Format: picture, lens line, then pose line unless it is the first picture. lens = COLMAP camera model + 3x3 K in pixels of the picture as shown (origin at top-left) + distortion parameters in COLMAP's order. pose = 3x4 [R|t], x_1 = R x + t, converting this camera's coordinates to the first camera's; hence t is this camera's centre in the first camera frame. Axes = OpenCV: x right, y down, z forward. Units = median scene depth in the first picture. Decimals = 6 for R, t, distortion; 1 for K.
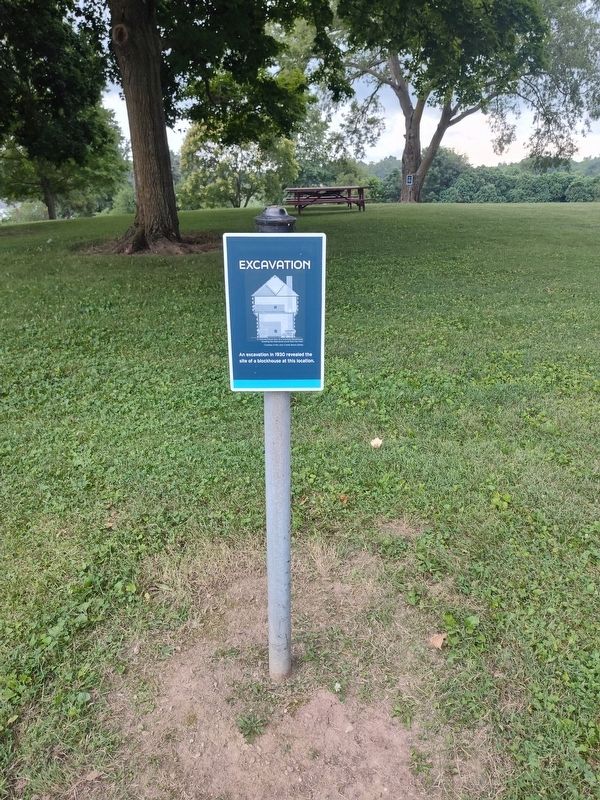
lens RADIAL K [[528.2, 0, 303.8], [0, 528.2, 400.9], [0, 0, 1]] dist [0.005084, -0.001561]
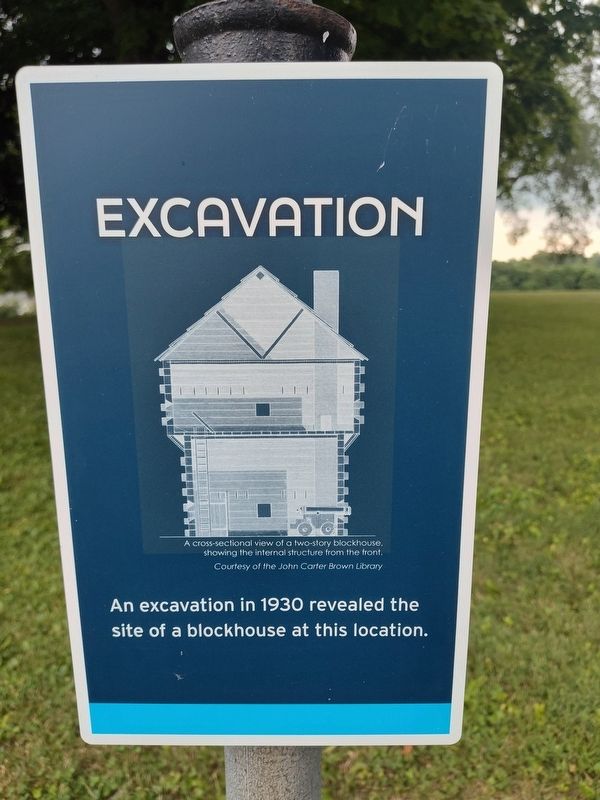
lens RADIAL K [[528.2, 0, 303.8], [0, 528.2, 400.9], [0, 0, 1]] dist [0.005084, -0.001561]
pose [[0.999645, -0.000806, -0.026629, -0.028954], [-0.003646, 0.985998, -0.166718, -0.137389], [0.026390, 0.166756, 0.985645, 0.745598]]
